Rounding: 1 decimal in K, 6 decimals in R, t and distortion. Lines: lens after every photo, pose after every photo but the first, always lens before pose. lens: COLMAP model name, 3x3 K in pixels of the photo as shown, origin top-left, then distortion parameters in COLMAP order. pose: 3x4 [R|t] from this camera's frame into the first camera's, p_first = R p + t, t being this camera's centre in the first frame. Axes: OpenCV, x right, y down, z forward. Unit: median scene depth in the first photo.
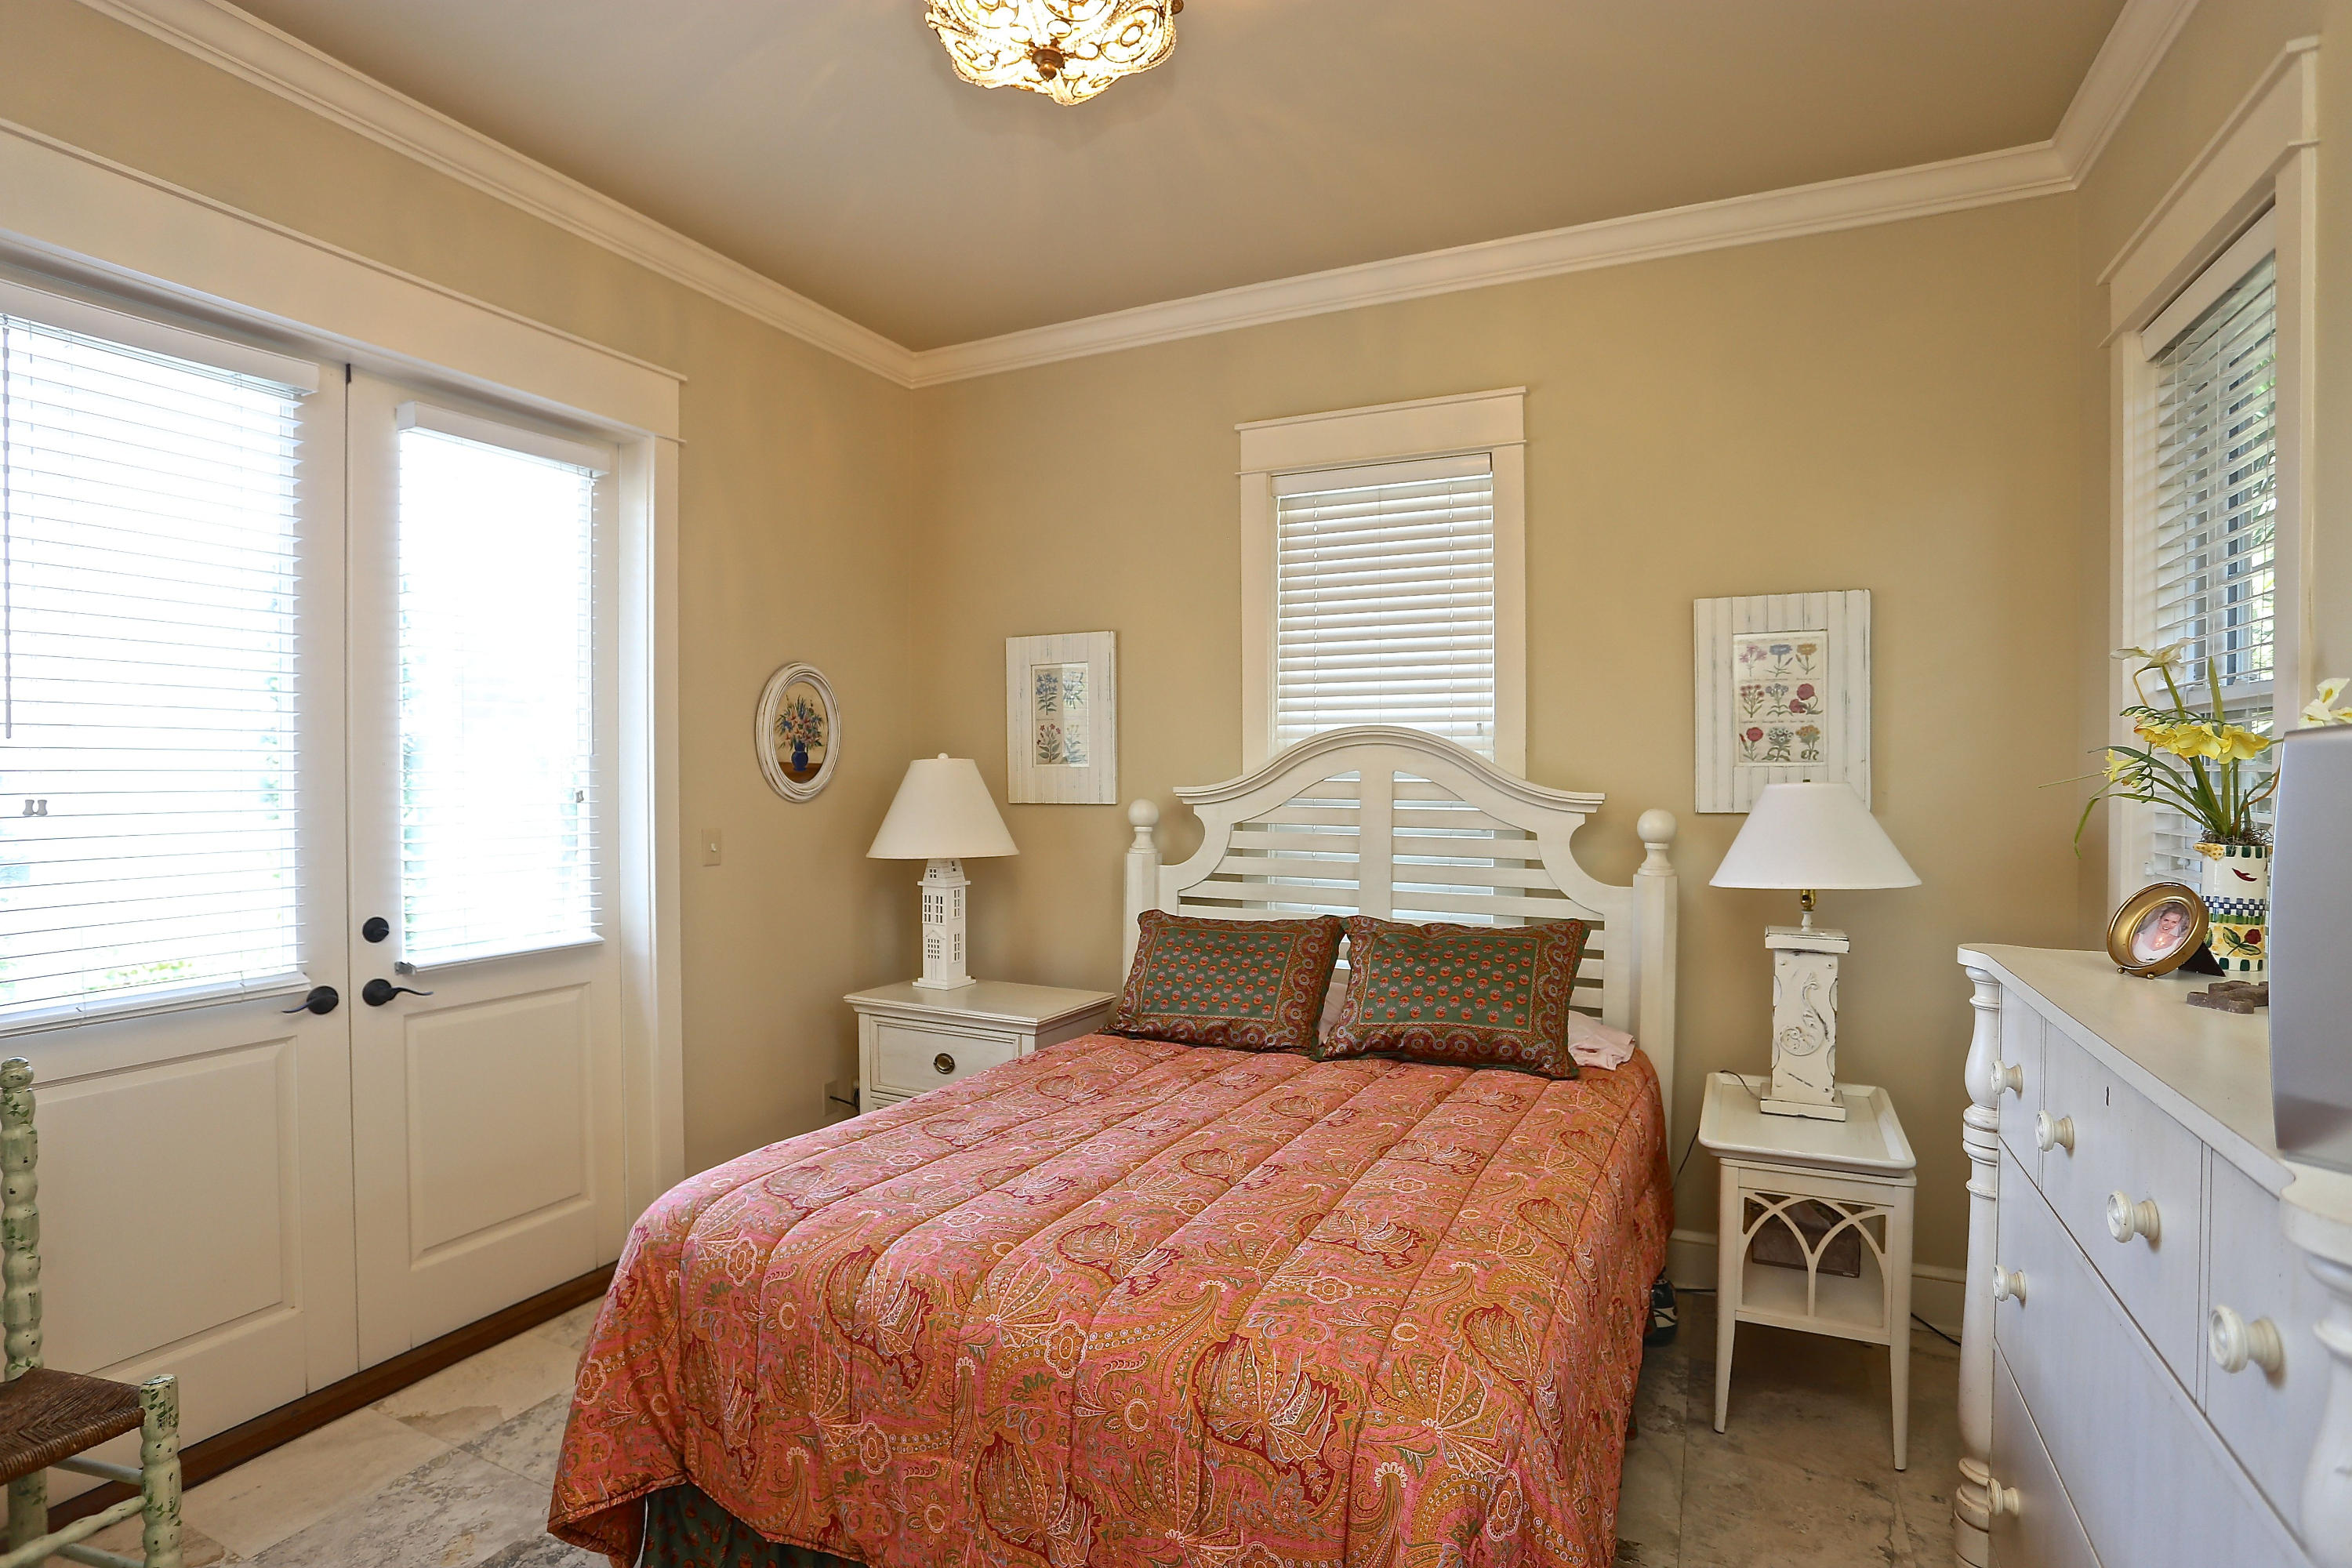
lens RADIAL K [[1136.2, 0, 1166.1], [0, 1136.2, 778.9], [0, 0, 1]] dist [-0.048434, 0.017377]
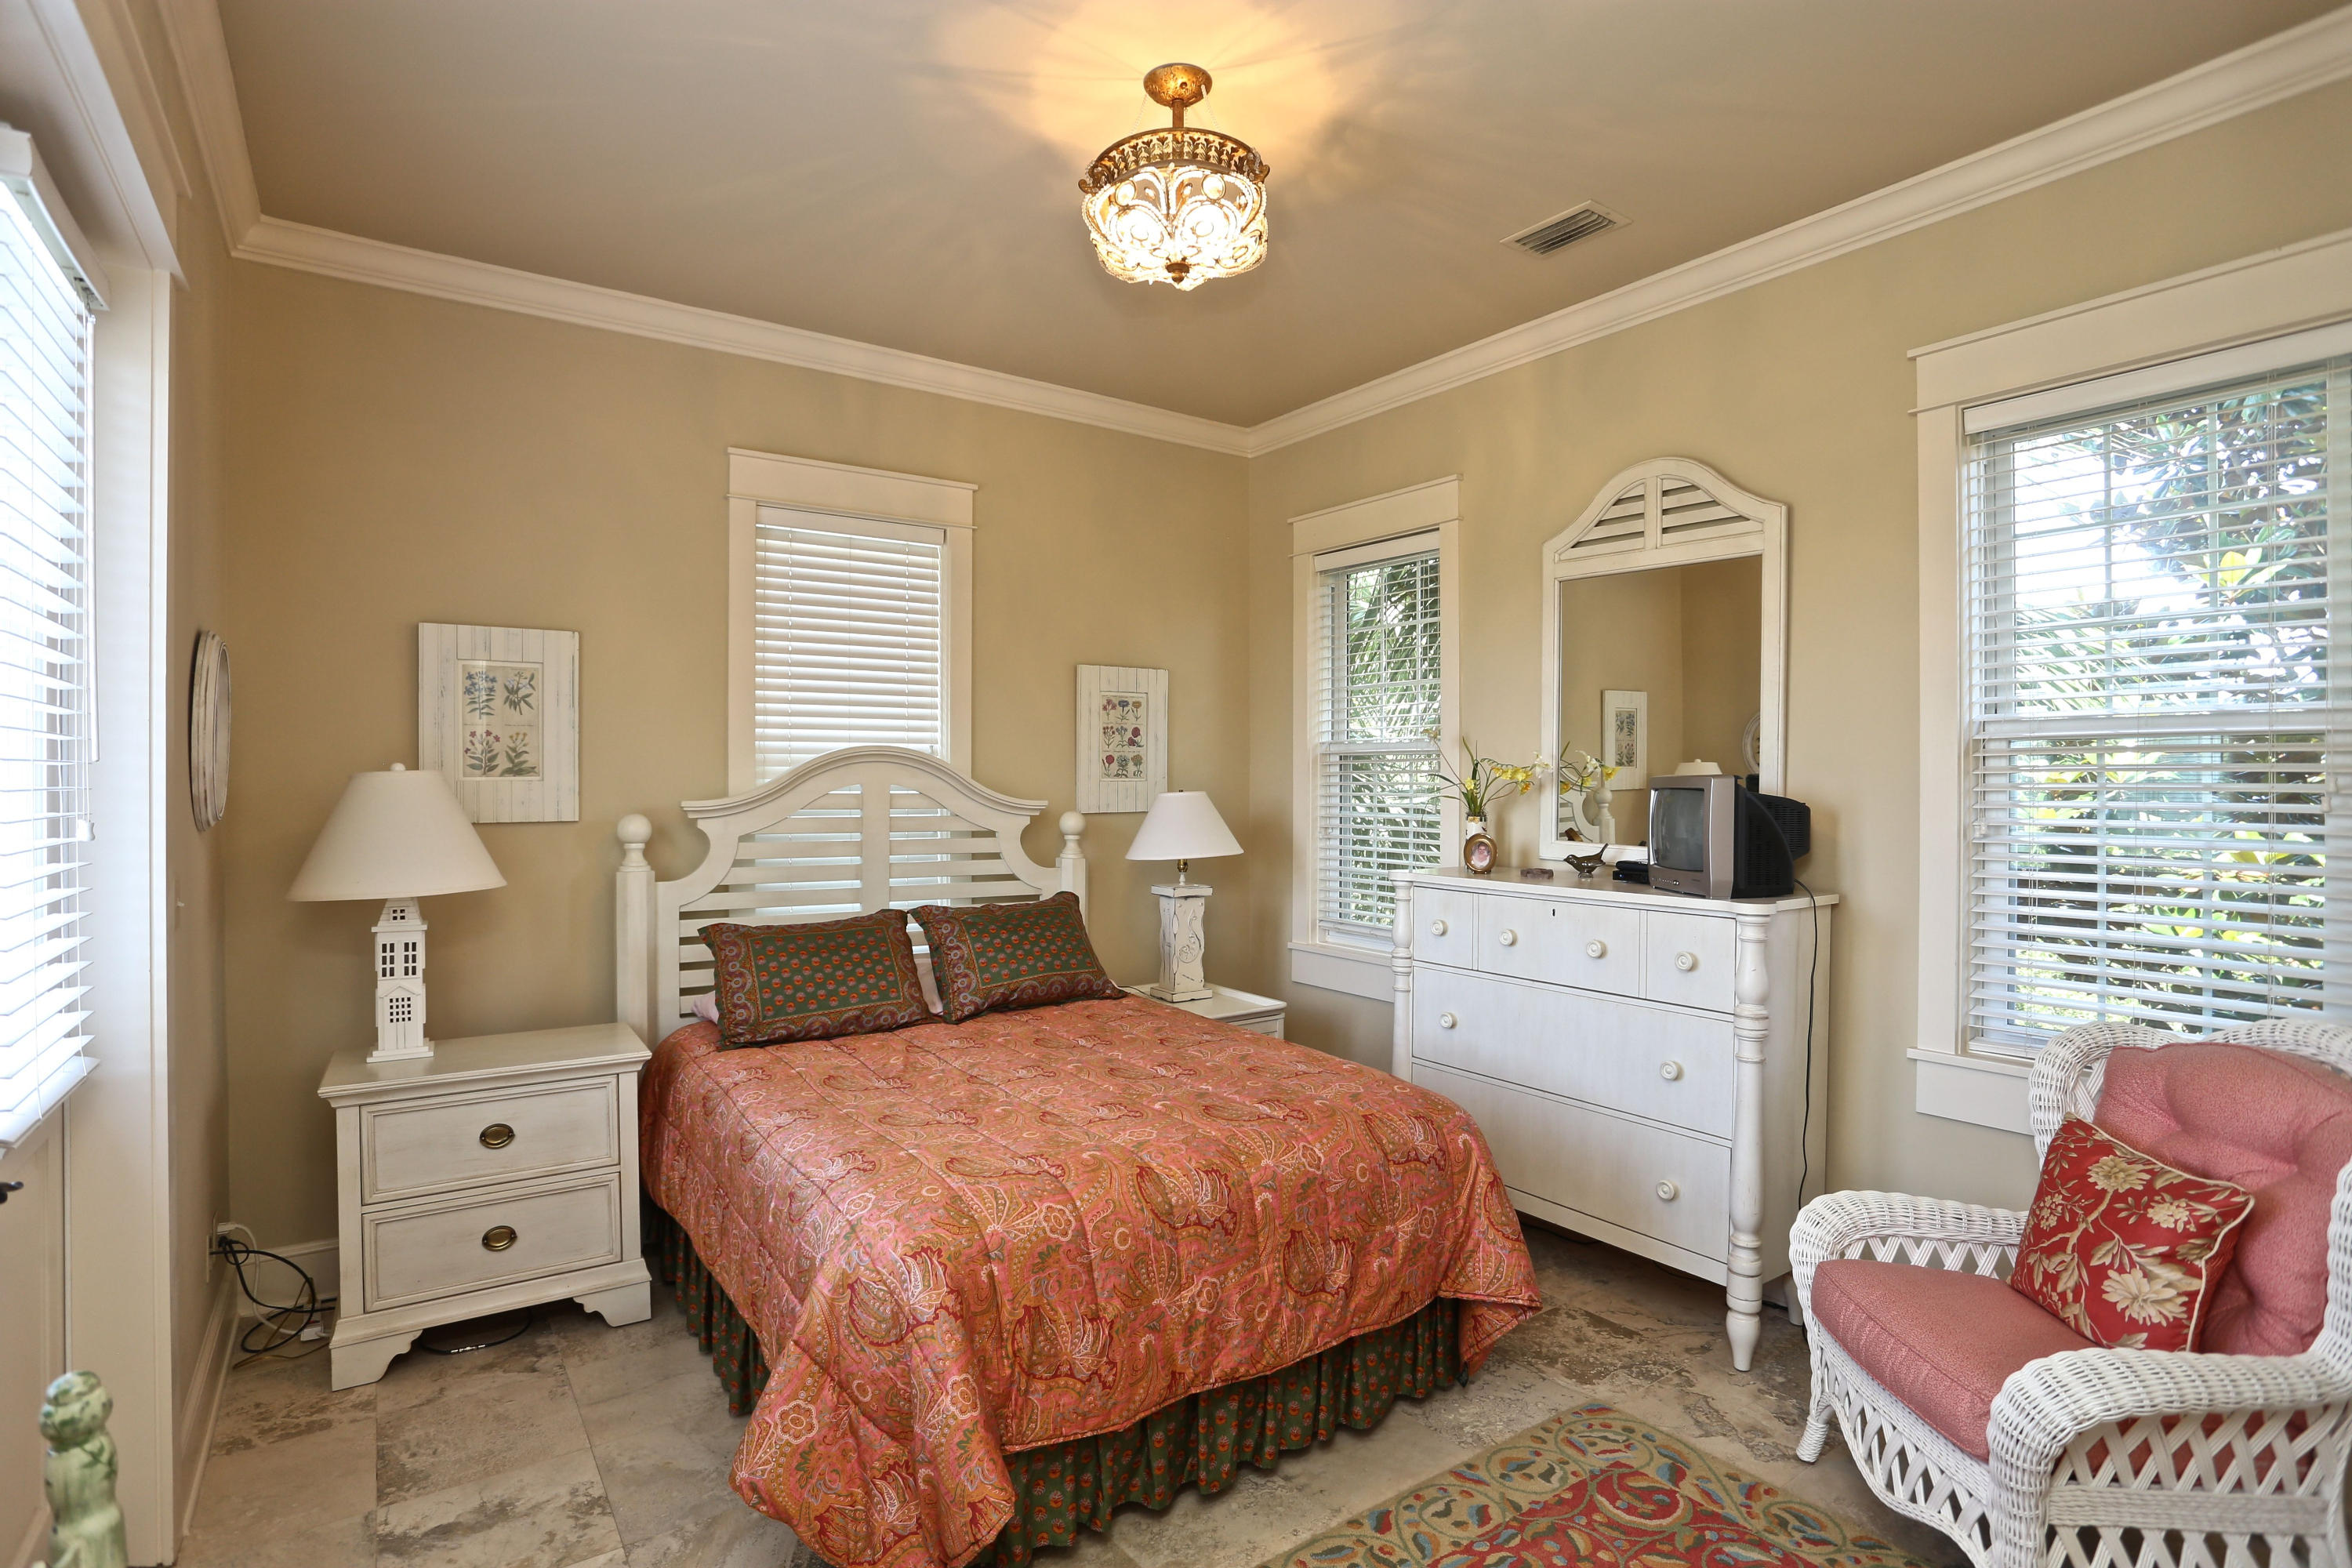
lens RADIAL K [[1155.7, 0, 1152.6], [0, 1155.7, 776.5], [0, 0, 1]] dist [-0.020973, 0.000923]
pose [[0.519234, -0.001224, 0.854631, -0.689707], [-0.000924, 0.999998, 0.001994, -0.018402], [-0.854632, -0.001825, 0.519231, 0.140775]]
